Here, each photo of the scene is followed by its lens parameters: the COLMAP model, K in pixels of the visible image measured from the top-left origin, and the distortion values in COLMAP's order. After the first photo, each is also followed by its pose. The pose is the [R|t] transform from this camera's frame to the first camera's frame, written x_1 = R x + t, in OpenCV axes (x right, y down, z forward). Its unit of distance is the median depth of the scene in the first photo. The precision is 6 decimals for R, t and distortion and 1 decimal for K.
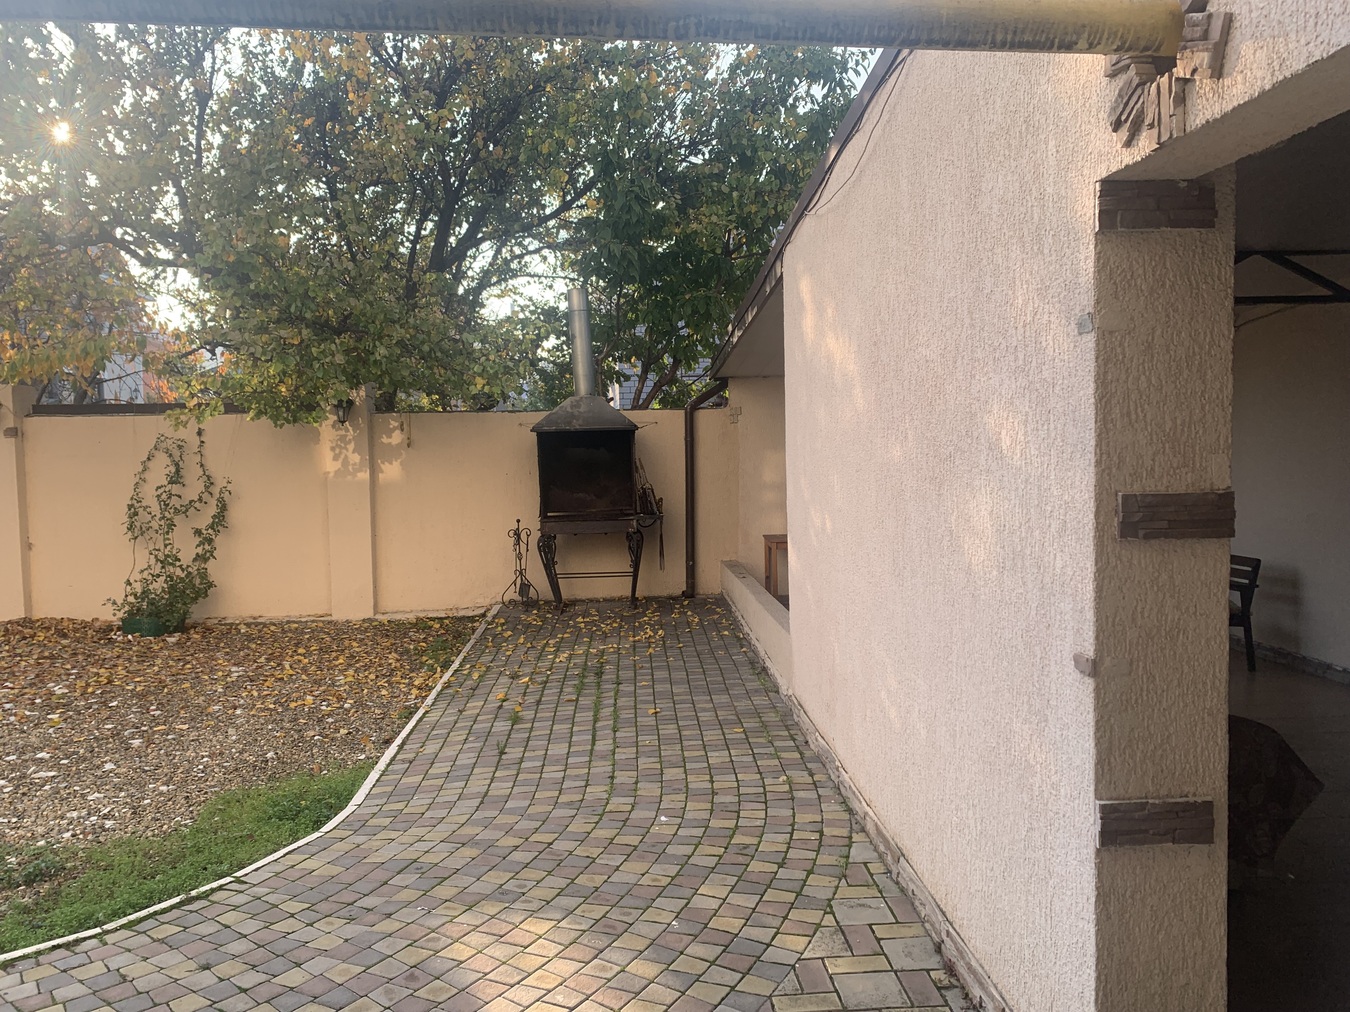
lens RADIAL K [[1024.6, 0, 679.6], [0, 1024.6, 500.7], [0, 0, 1]] dist [0.043325, -0.036242]
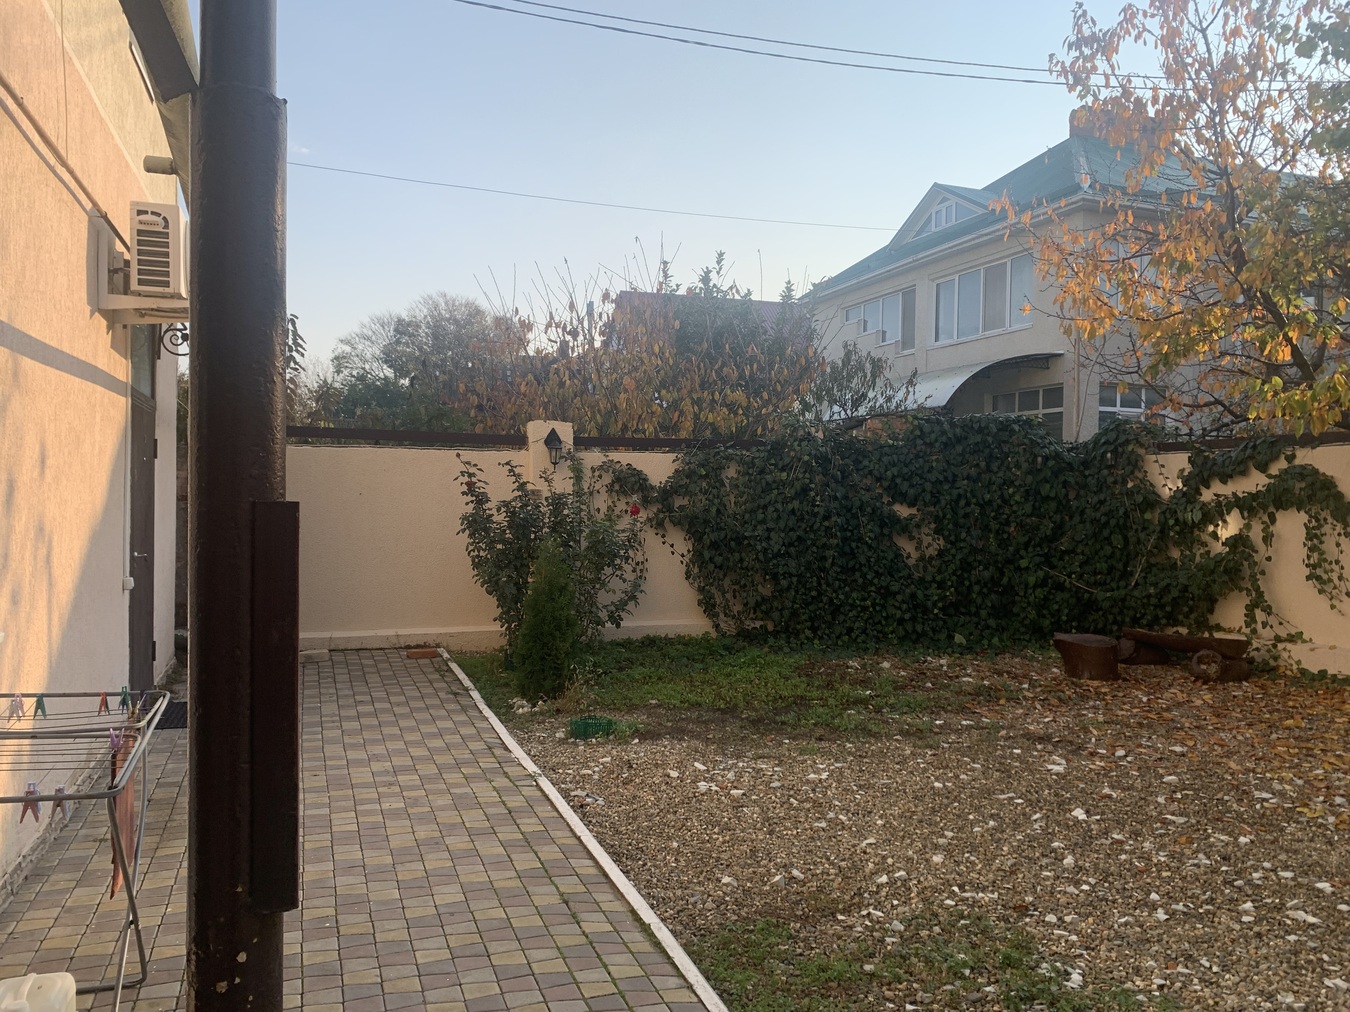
lens RADIAL K [[1024.6, 0, 668.1], [0, 1024.6, 505.7], [0, 0, 1]] dist [0.043325, -0.036242]
pose [[0.271895, 0.026464, -0.961963, -0.015348], [-0.054822, 0.998424, 0.011972, -0.008445], [0.960764, 0.049481, 0.272918, 0.195517]]
